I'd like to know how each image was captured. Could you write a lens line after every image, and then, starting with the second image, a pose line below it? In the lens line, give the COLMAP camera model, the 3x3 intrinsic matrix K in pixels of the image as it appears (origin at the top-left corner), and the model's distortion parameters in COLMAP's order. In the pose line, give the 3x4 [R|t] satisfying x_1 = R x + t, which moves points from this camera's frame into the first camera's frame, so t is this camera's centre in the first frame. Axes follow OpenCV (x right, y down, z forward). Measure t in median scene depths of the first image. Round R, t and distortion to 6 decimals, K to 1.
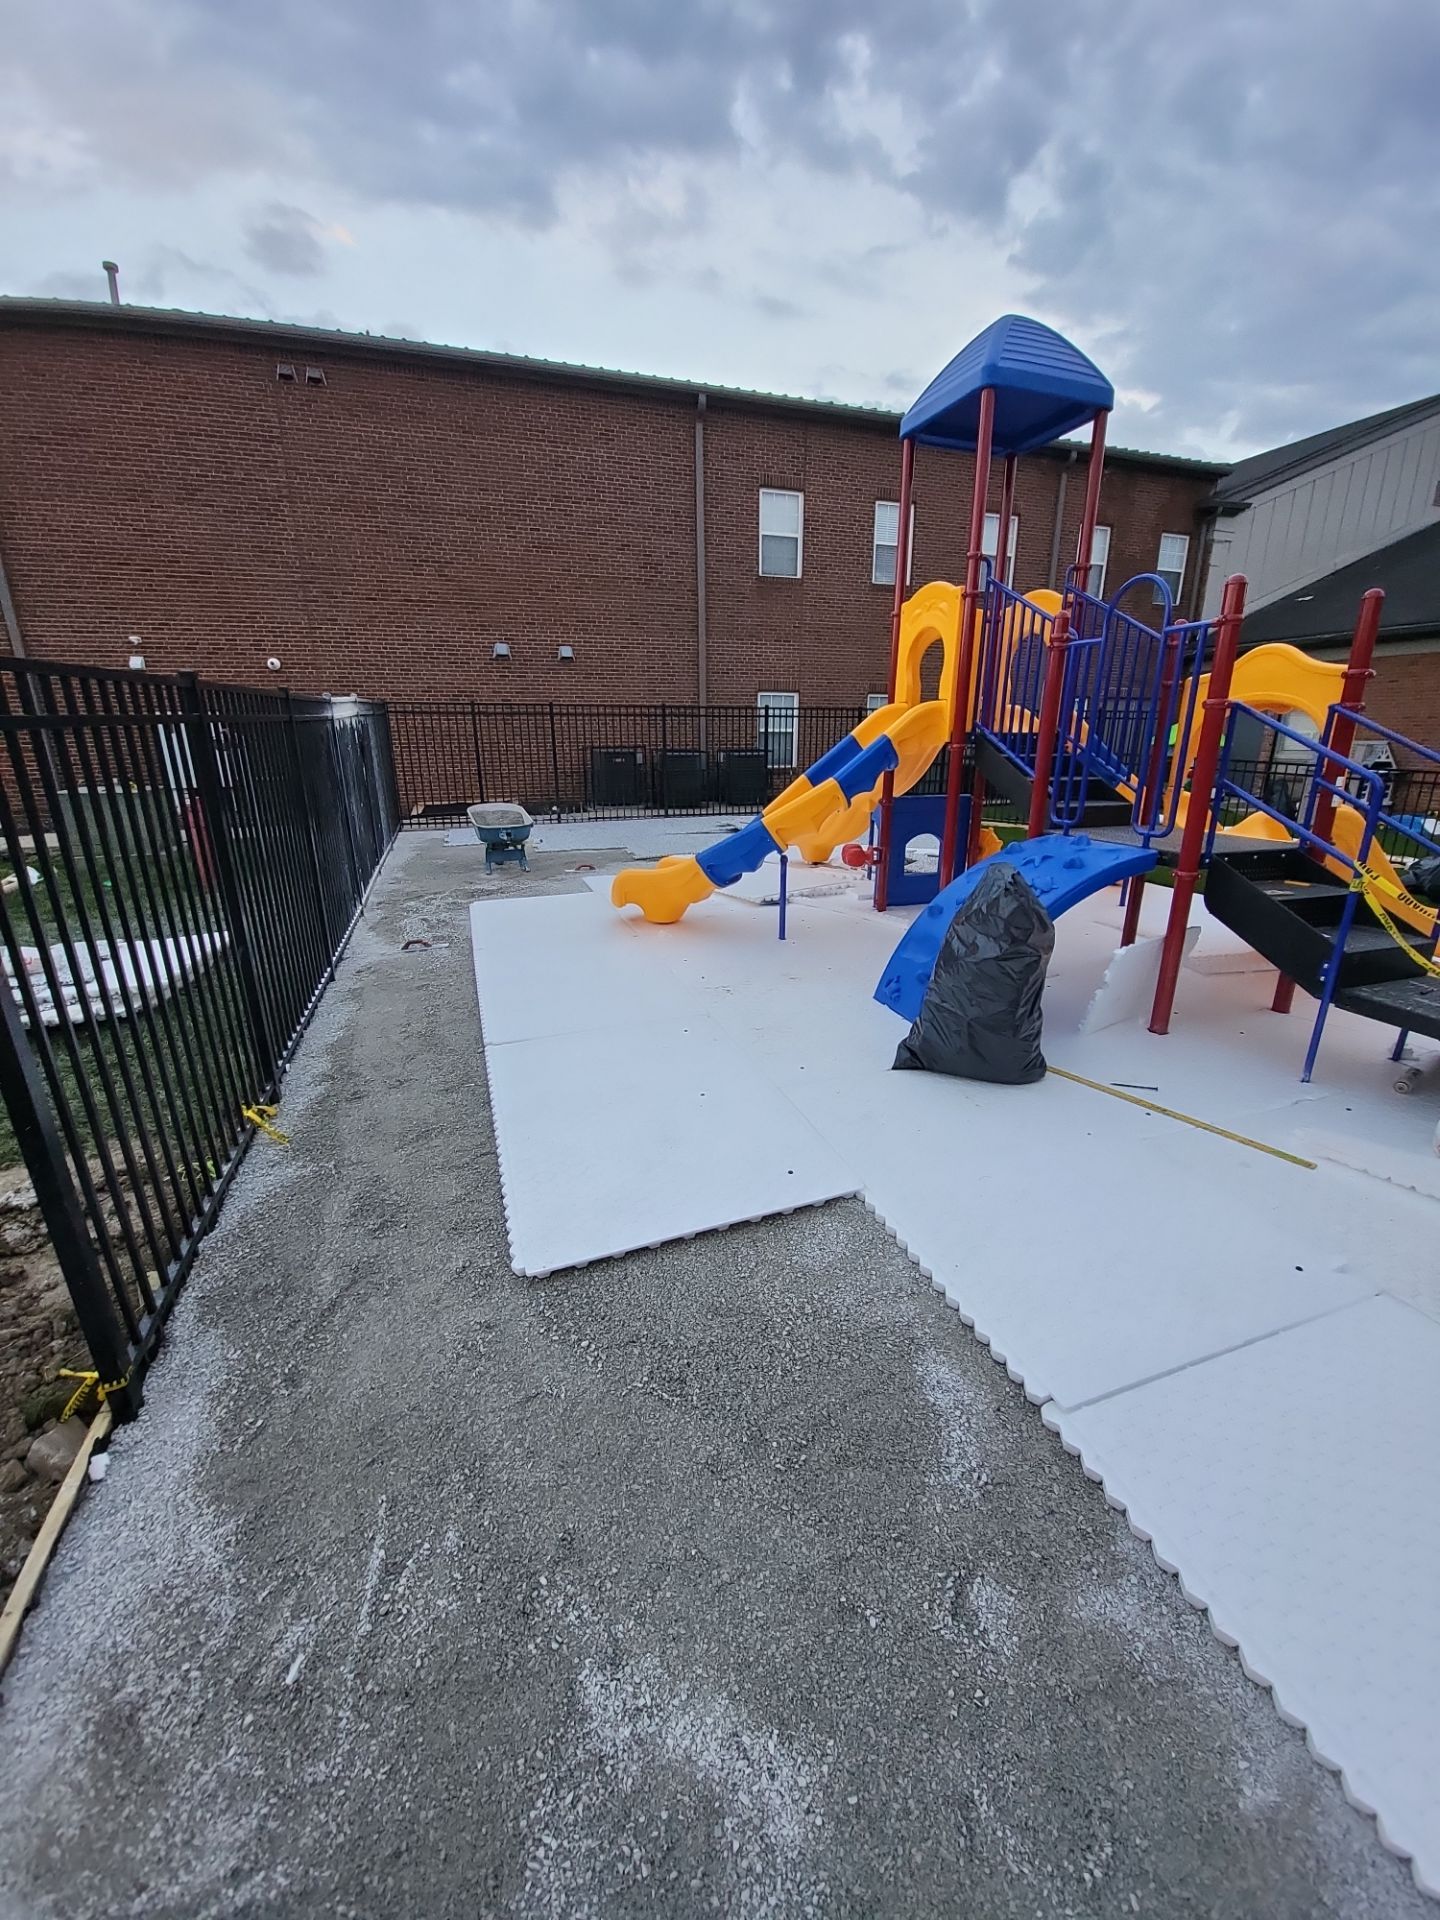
lens RADIAL K [[774.9, 0, 726.5], [0, 774.9, 994.3], [0, 0, 1]] dist [-0.008140, -0.005293]
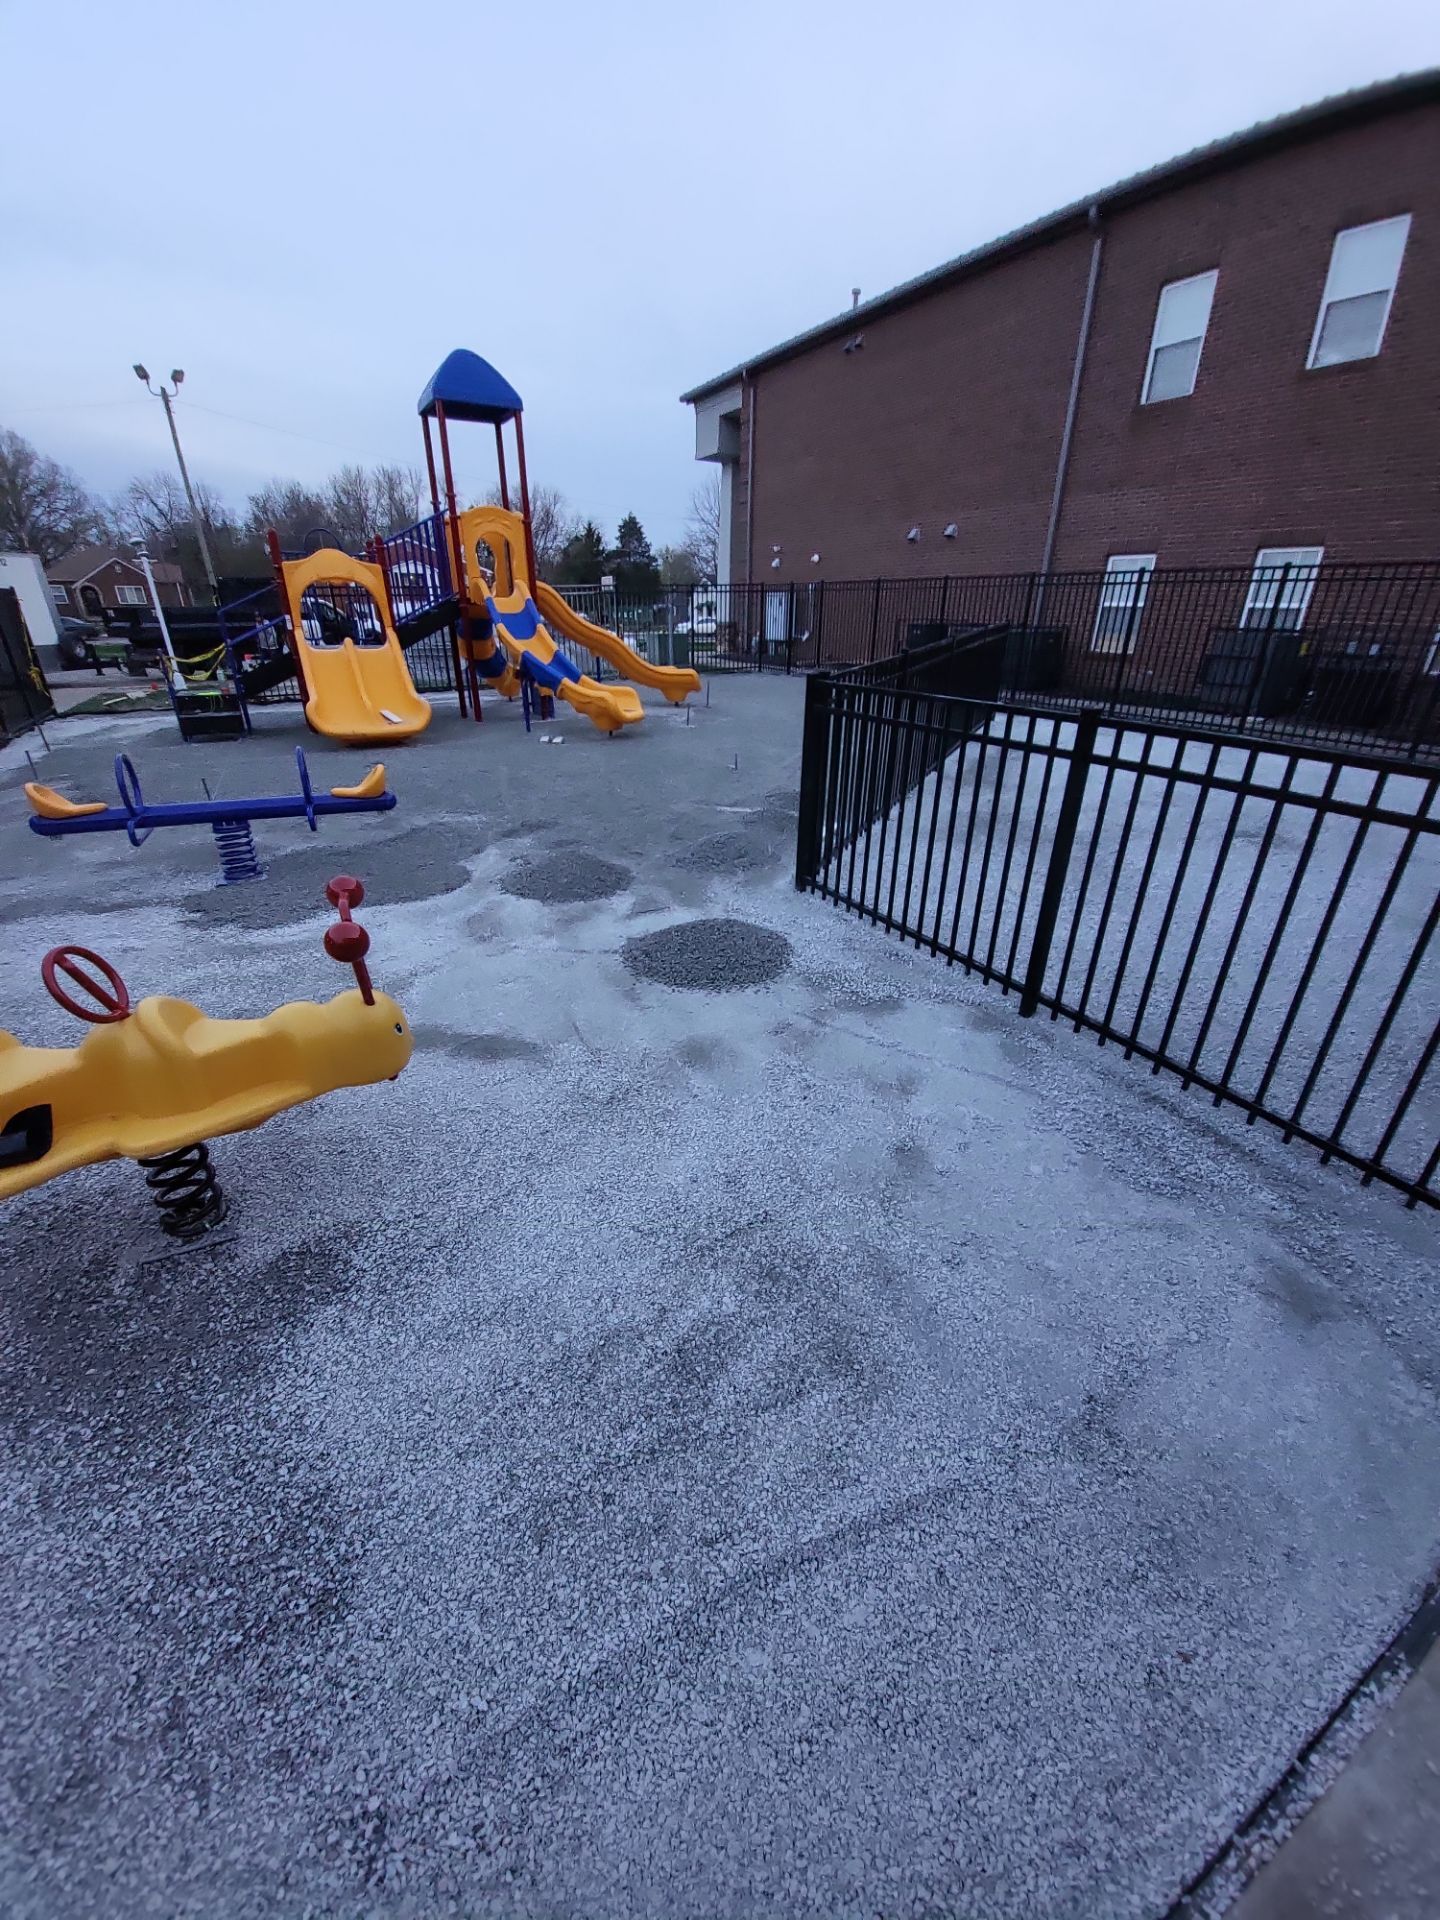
lens RADIAL K [[751.7, 0, 726.4], [0, 751.7, 979.6], [0, 0, 1]] dist [0.002429, -0.011216]
pose [[0.175885, 0.432932, -0.884101, 0.949543], [-0.324255, 0.873461, 0.363214, -0.159586], [0.929475, 0.222790, 0.294009, 0.508717]]
